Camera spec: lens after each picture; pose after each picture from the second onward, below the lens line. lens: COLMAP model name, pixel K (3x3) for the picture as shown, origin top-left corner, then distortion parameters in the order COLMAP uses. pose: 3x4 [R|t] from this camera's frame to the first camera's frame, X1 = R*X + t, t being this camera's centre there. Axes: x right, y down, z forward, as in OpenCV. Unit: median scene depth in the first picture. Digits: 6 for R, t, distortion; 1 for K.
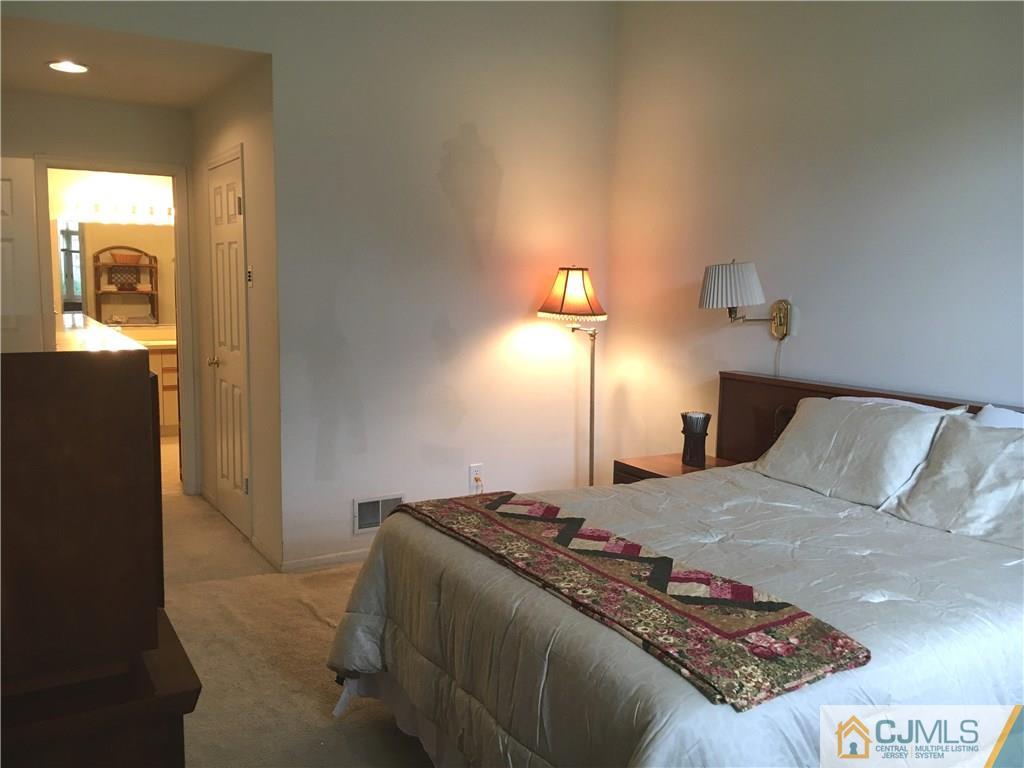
lens RADIAL K [[871.3, 0, 510.8], [0, 871.3, 383.9], [0, 0, 1]] dist [0.062408, -0.077917]
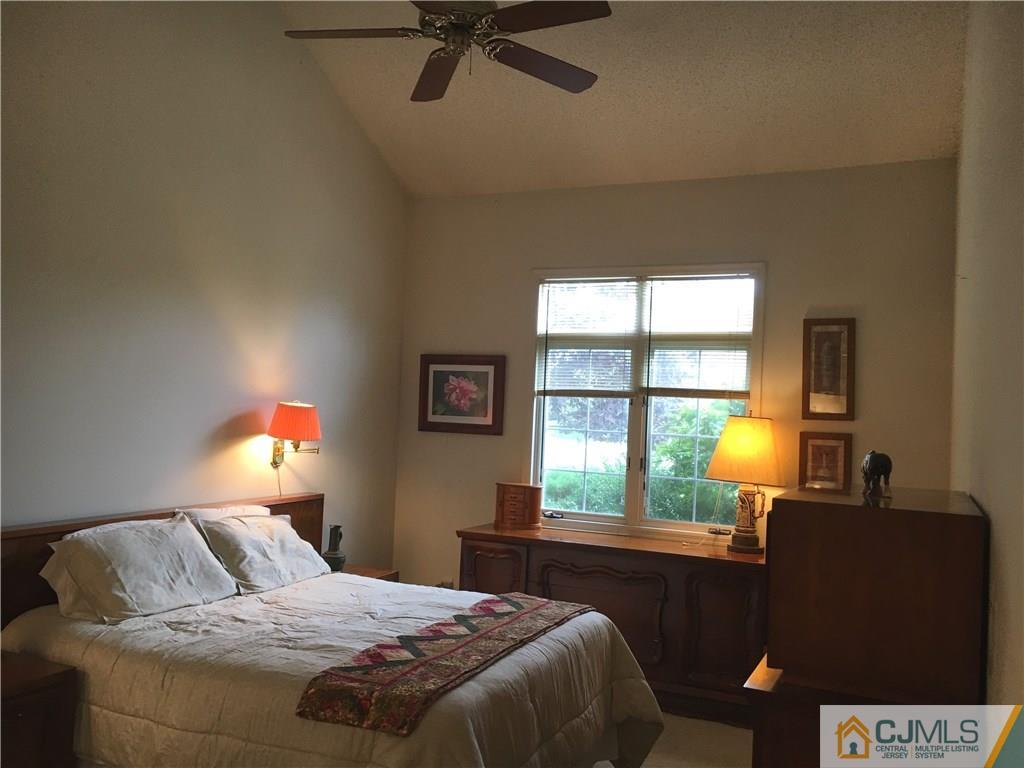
lens RADIAL K [[871.3, 0, 511.1], [0, 871.3, 383.6], [0, 0, 1]] dist [0.062408, -0.077917]
pose [[-0.550473, -0.030933, 0.834280, -1.090587], [0.043412, 0.996901, 0.065606, -0.294622], [-0.833723, 0.072332, -0.547424, 1.615951]]
